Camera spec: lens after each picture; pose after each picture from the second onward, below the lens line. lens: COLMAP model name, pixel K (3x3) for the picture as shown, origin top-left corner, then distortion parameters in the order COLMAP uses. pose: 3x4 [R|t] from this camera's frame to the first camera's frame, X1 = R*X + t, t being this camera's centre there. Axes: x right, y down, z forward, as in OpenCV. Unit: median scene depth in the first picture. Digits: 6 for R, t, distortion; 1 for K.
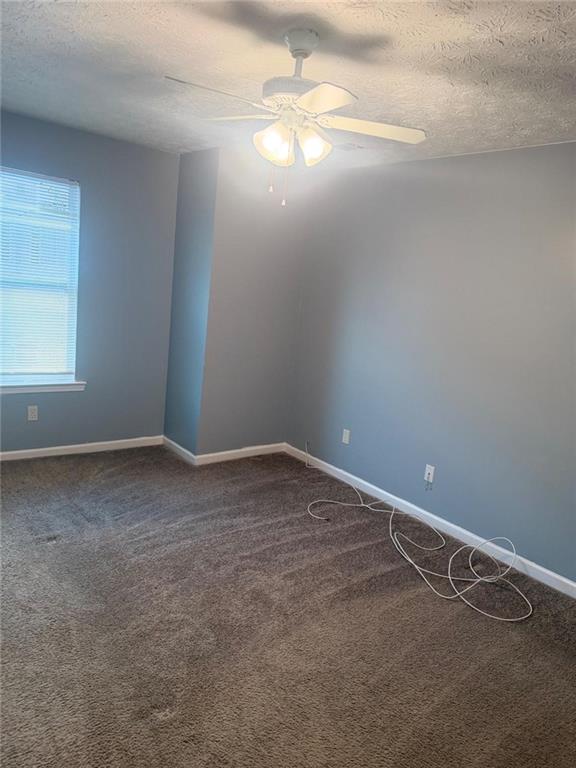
lens RADIAL K [[538.9, 0, 283.6], [0, 538.9, 383.3], [0, 0, 1]] dist [0.130456, -0.195713]
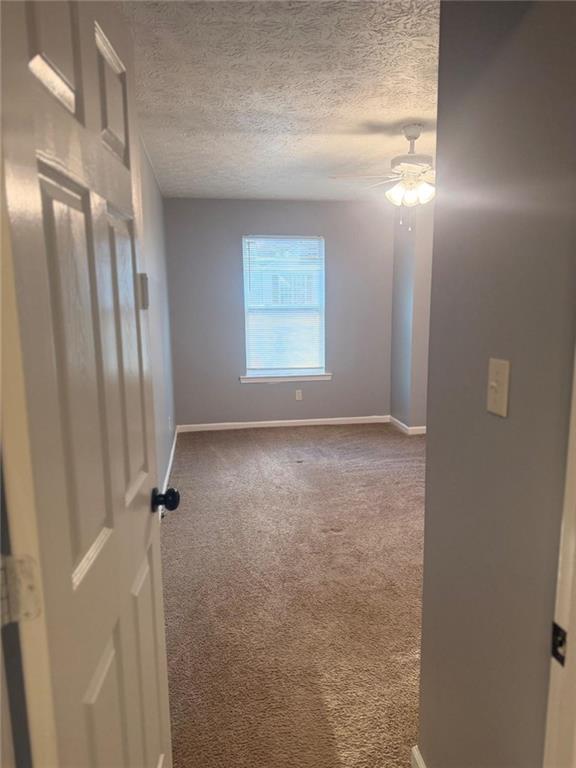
lens RADIAL K [[538.9, 0, 283.6], [0, 538.9, 383.3], [0, 0, 1]] dist [0.130456, -0.195713]
pose [[0.860089, -0.036631, -0.508828, 0.312501], [0.006370, 0.998112, -0.061088, 0.138162], [0.510105, 0.049299, 0.858698, -0.344020]]
